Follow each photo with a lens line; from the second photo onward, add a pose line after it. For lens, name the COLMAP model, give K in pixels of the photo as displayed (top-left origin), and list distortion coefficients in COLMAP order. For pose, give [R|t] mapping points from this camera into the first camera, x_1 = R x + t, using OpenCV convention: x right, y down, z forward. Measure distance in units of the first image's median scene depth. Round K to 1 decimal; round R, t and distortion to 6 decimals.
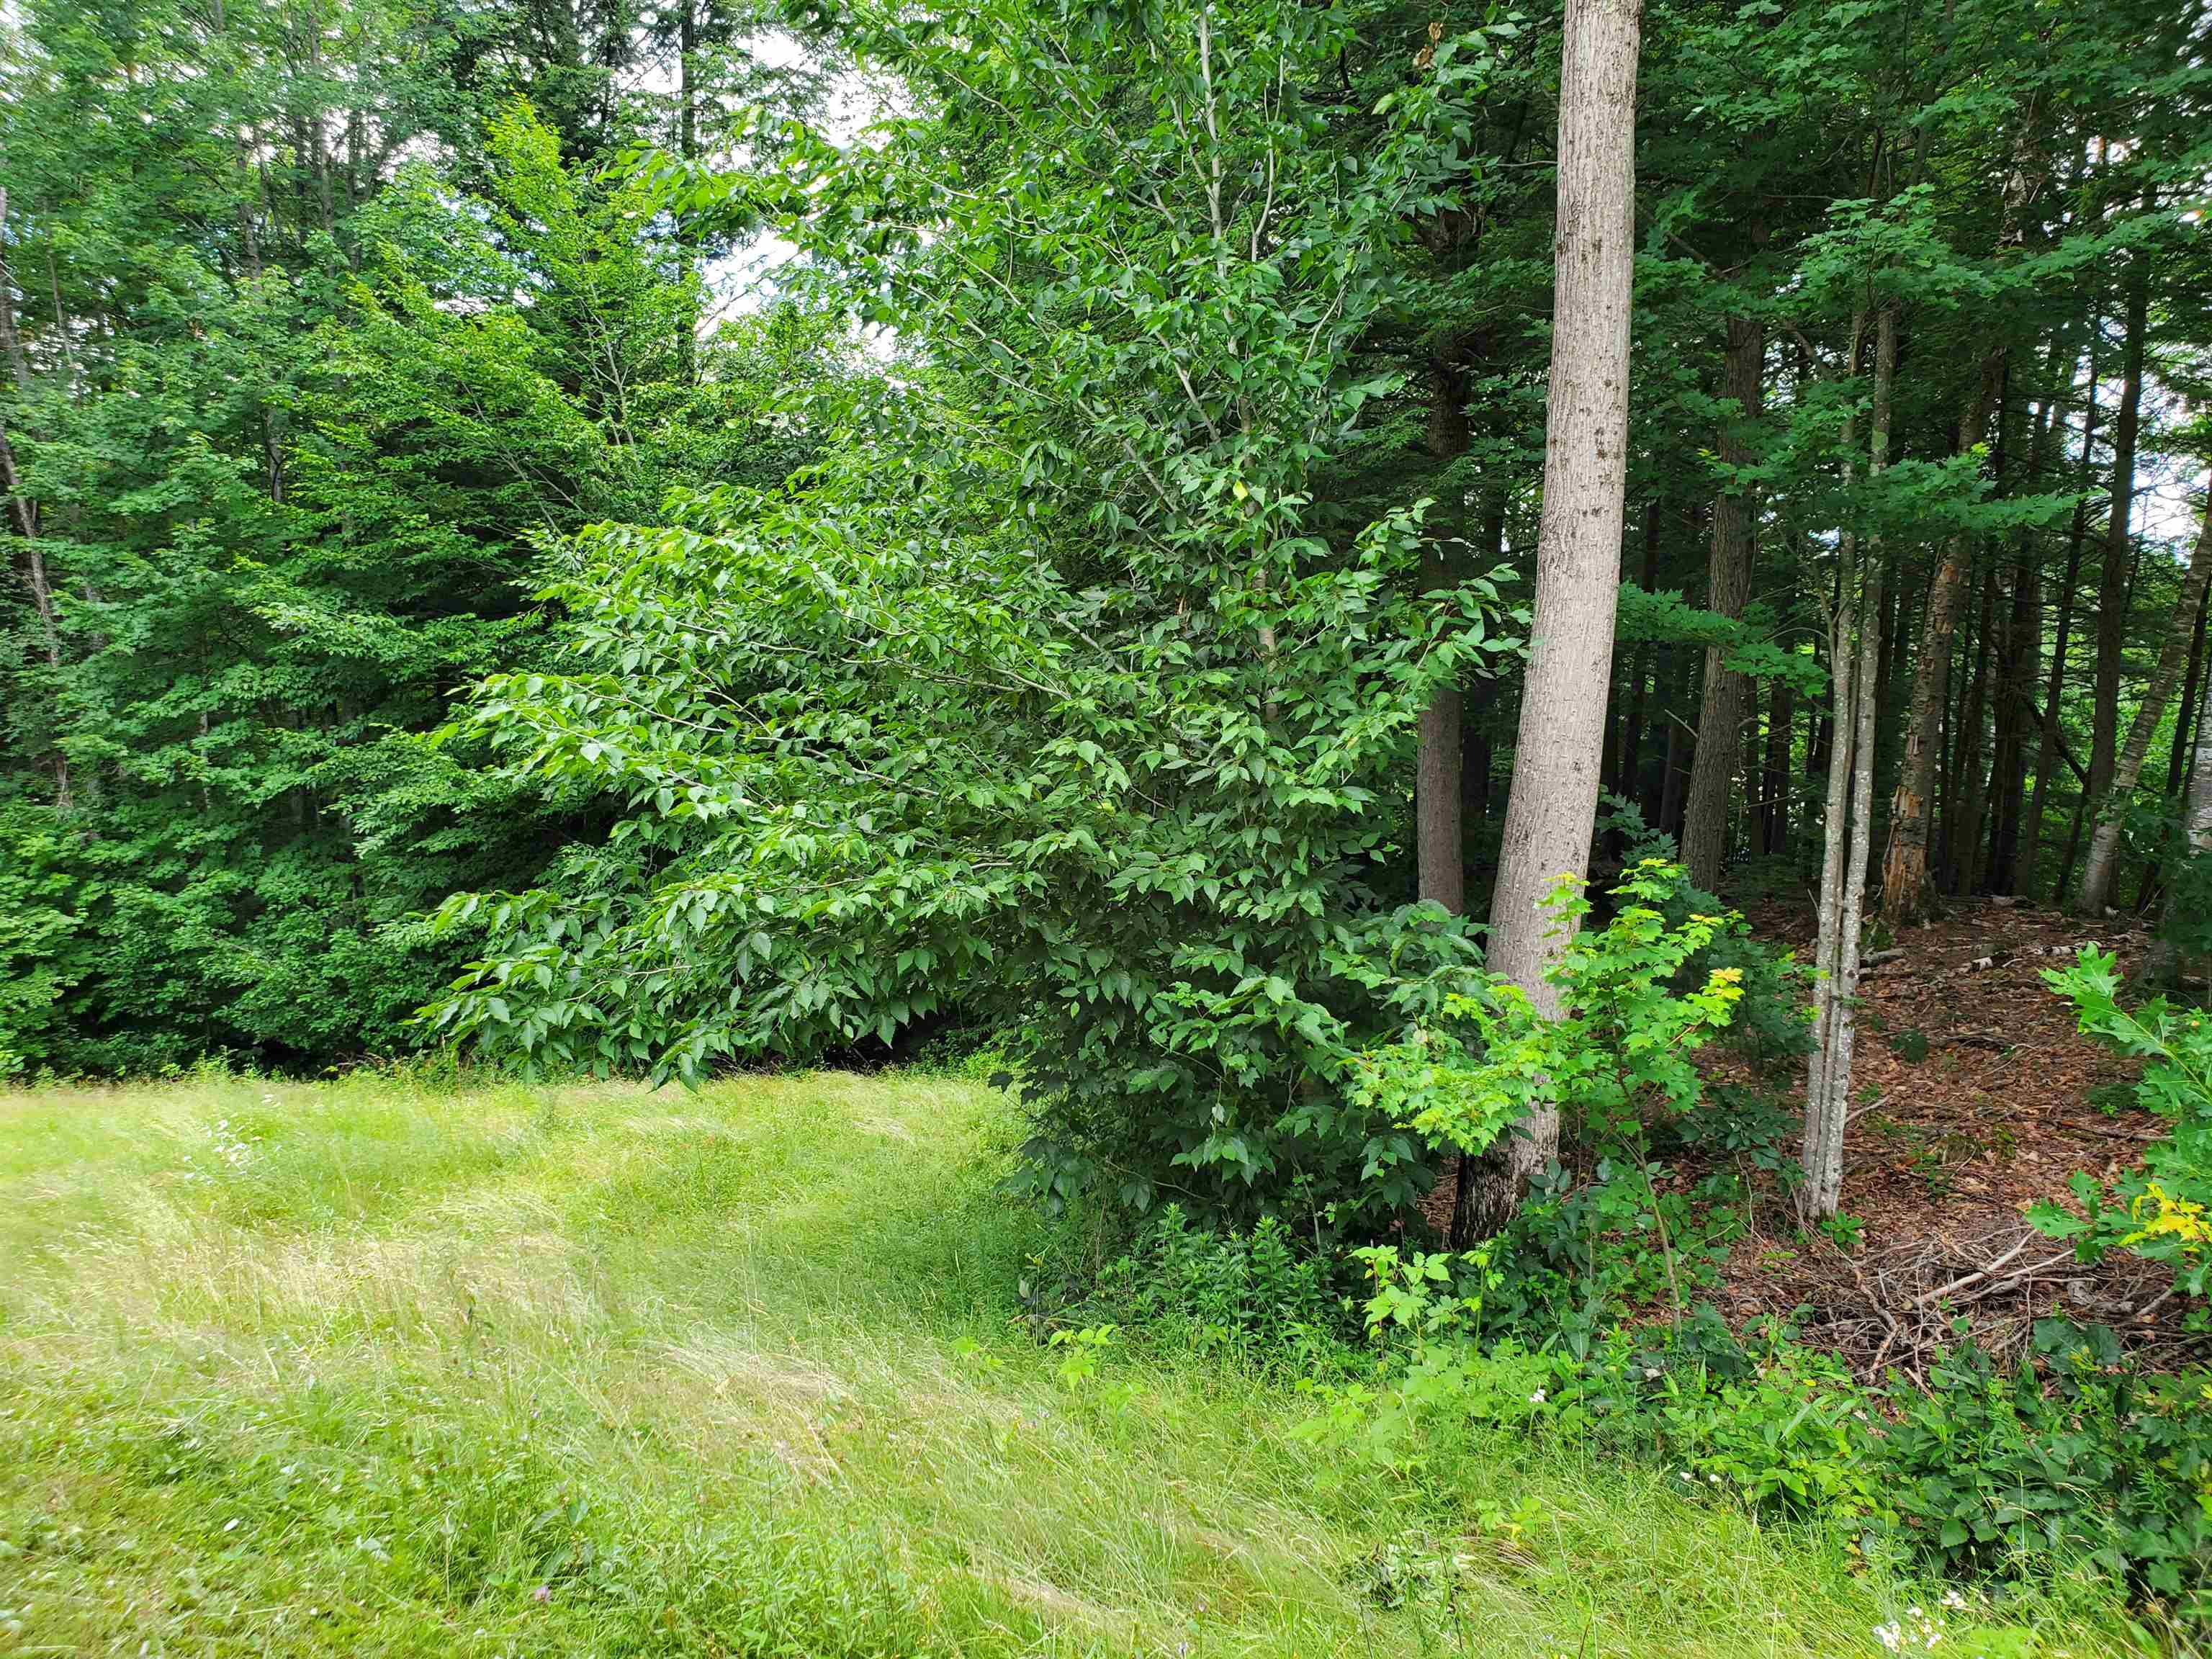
lens RADIAL K [[1712.4, 0, 1109.9], [0, 1712.4, 817.2], [0, 0, 1]] dist [-0.044339, 0.081100]
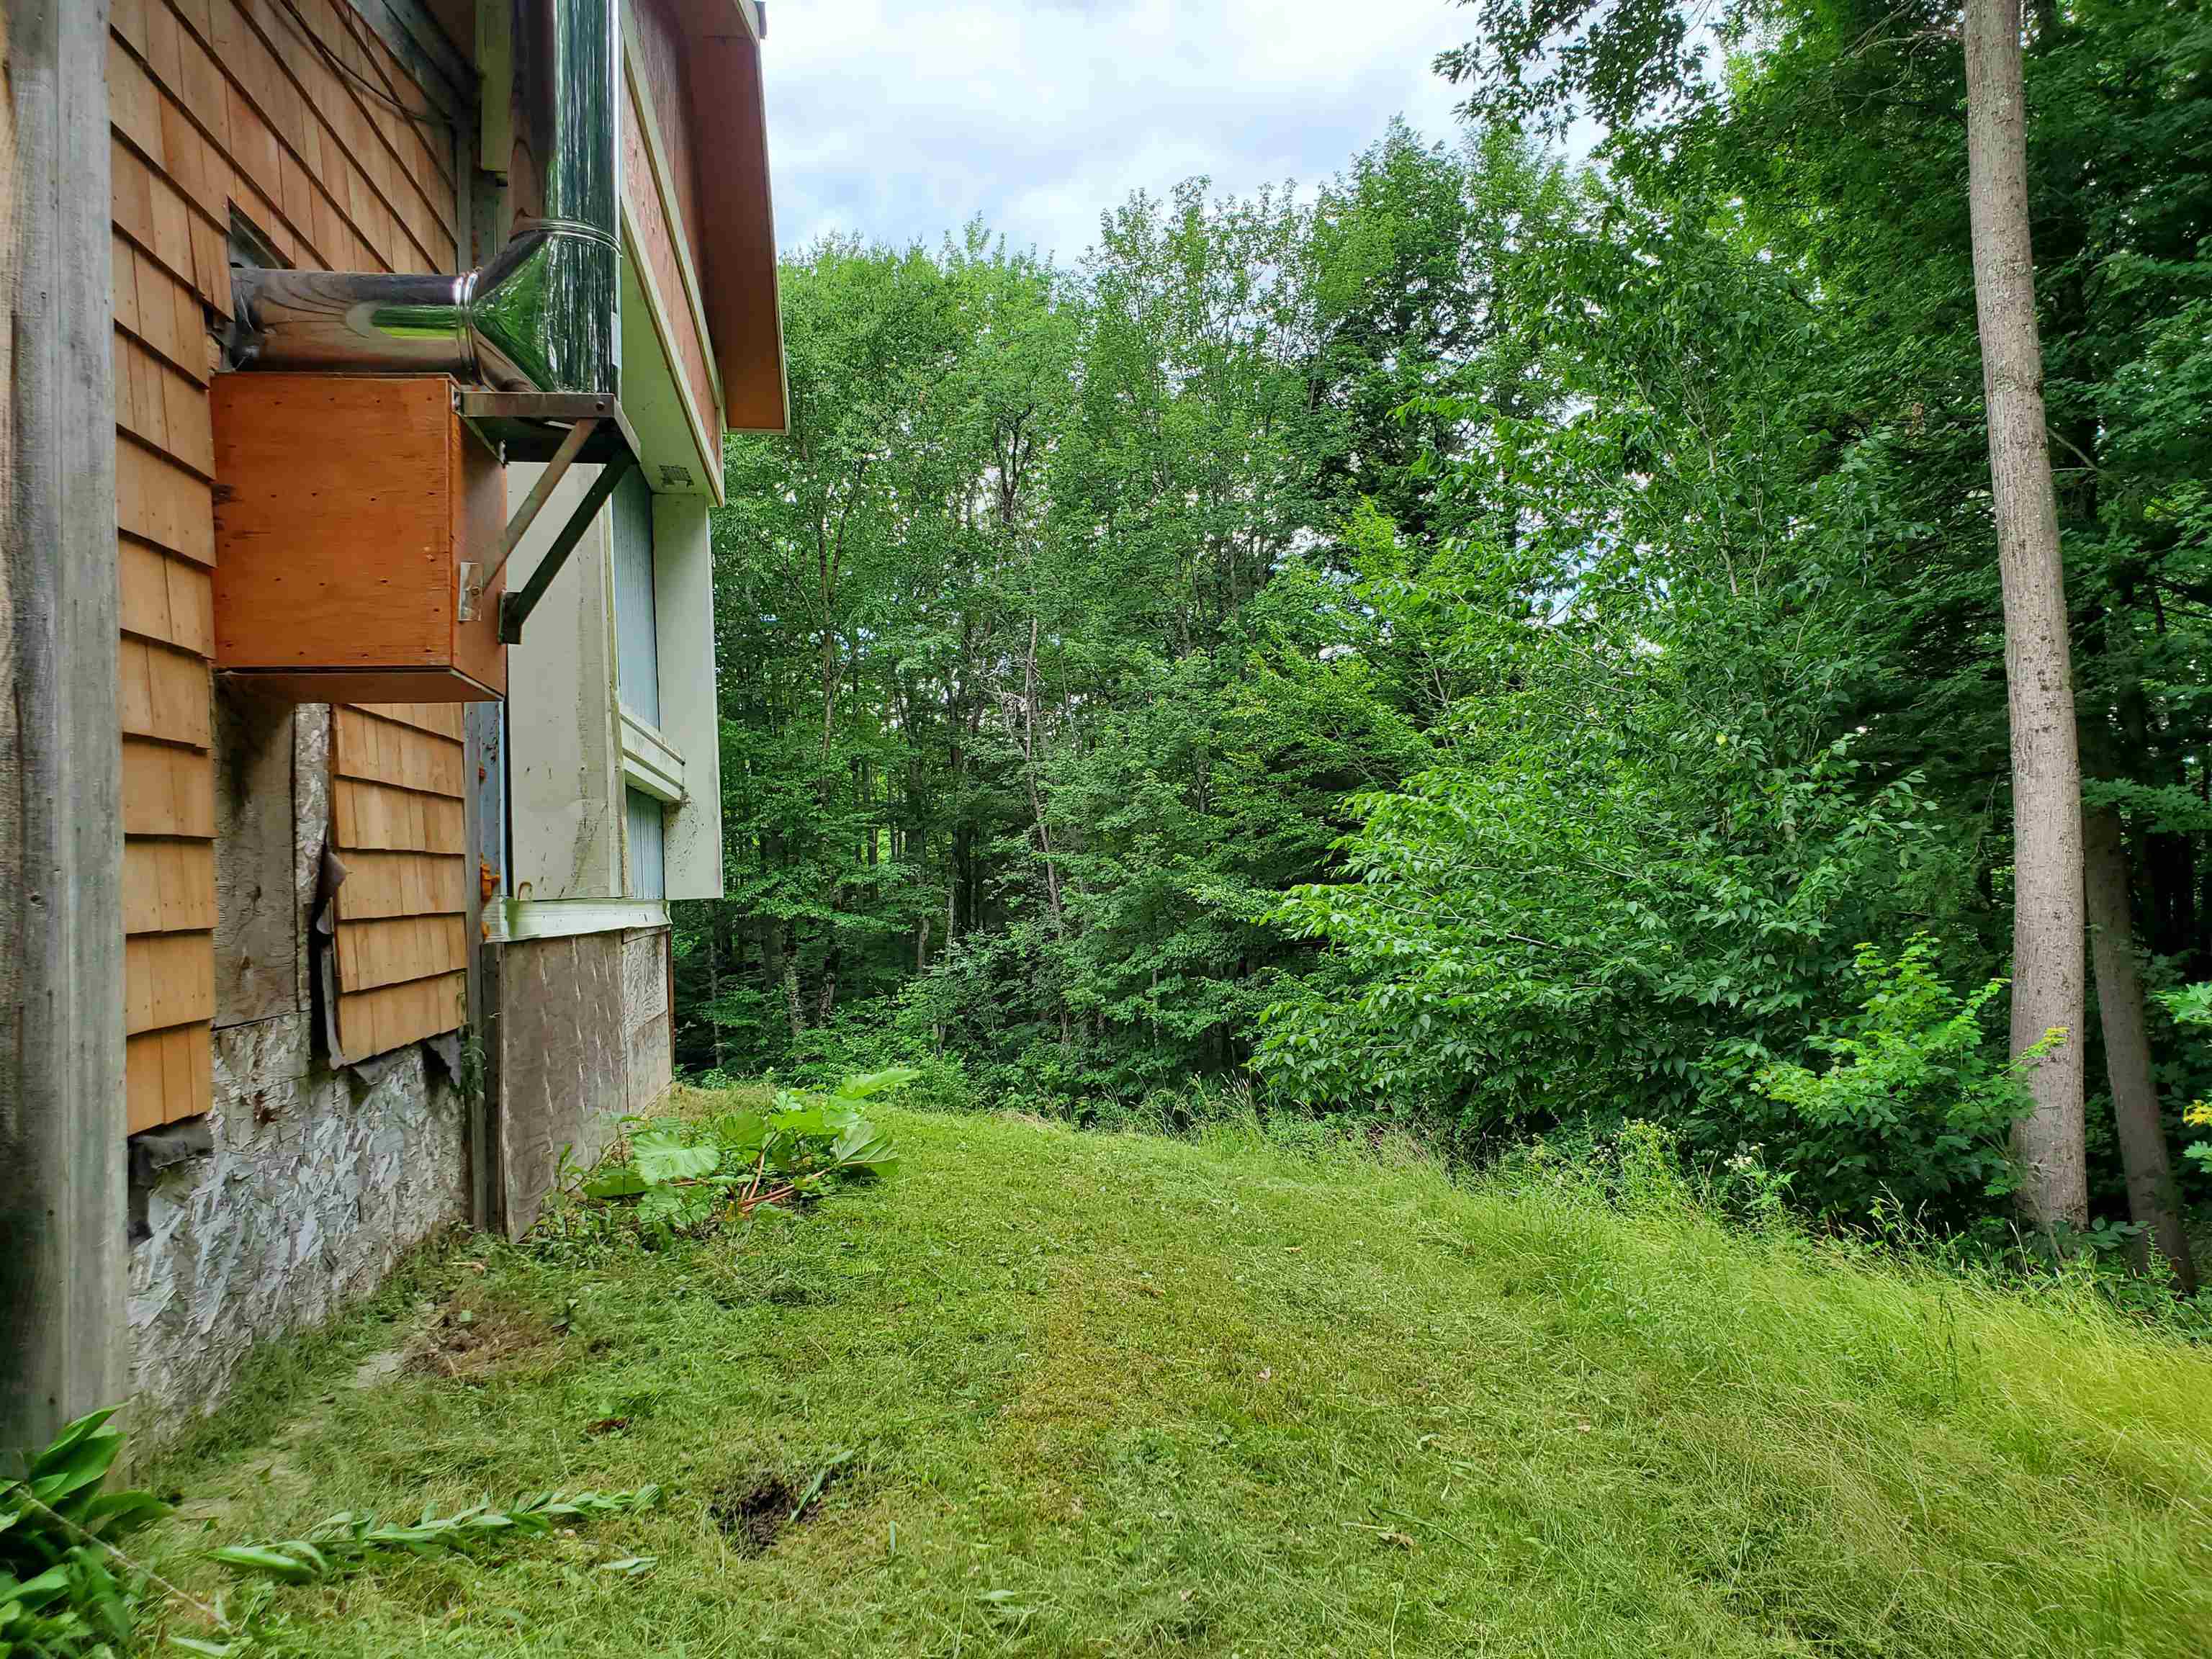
lens RADIAL K [[1712.4, 0, 1109.9], [0, 1712.4, 817.2], [0, 0, 1]] dist [-0.044339, 0.081100]
pose [[0.868836, -0.080699, -0.488479, 0.119938], [-0.003685, 0.985545, -0.169372, 0.051566], [0.495086, 0.148957, 0.855980, -0.215483]]
